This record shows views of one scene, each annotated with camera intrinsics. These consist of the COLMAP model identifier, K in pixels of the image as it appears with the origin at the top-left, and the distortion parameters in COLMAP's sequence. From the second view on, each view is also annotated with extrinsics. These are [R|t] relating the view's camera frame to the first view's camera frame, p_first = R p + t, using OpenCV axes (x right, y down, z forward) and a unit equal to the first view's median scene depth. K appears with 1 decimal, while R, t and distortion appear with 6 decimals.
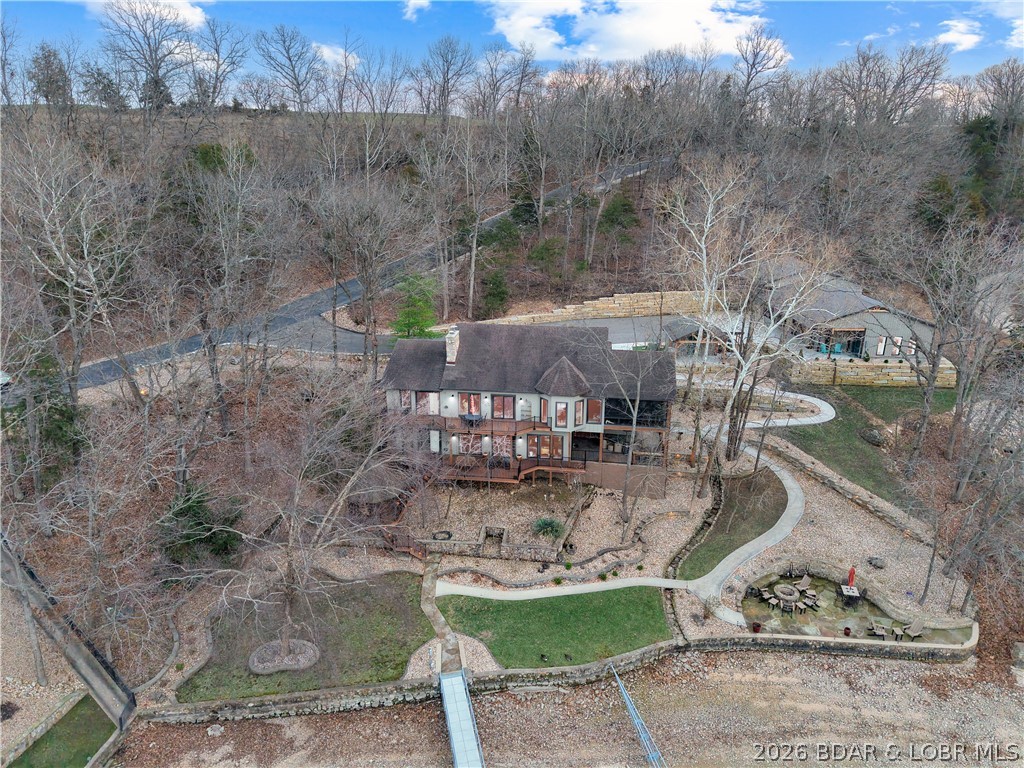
lens RADIAL K [[727.7, 0, 497.1], [0, 727.7, 379.6], [0, 0, 1]] dist [0.045697, -0.086832]
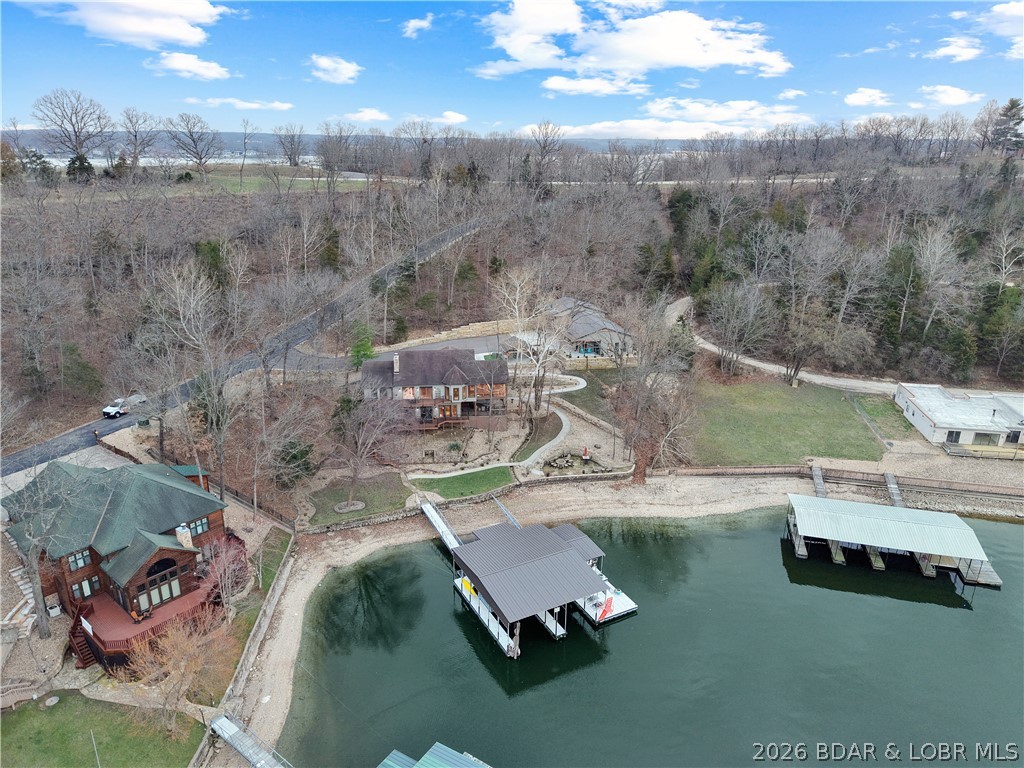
lens RADIAL K [[710.1, 0, 540.5], [0, 710.1, 383.1], [0, 0, 1]] dist [0.045703, -0.000267]
pose [[0.957297, -0.073120, 0.279706, -0.249323], [0.069325, 0.997318, 0.023450, -0.013403], [-0.280671, -0.003059, 0.959799, -1.026235]]
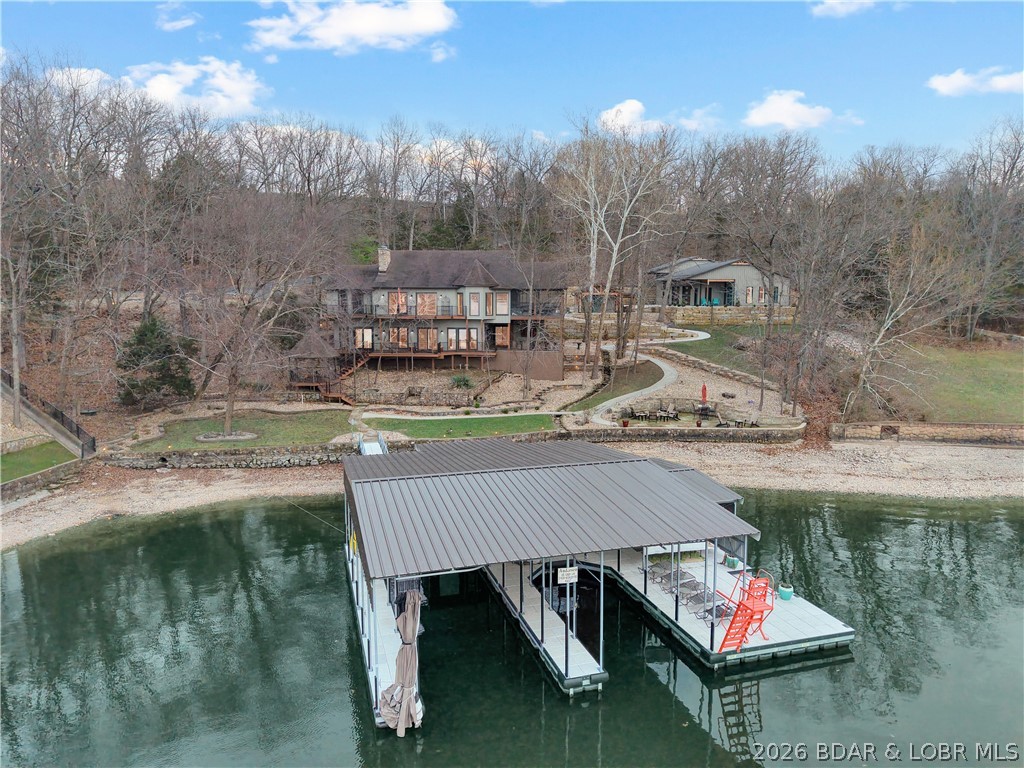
lens RADIAL K [[717.3, 0, 512.0], [0, 717.3, 384.0], [0, 0, 1]] dist [0.047132, -0.125297]
pose [[0.997522, -0.012917, 0.069161, 0.070147], [0.025890, 0.981420, -0.190119, 0.417144], [-0.065420, 0.191438, 0.979322, -0.145022]]
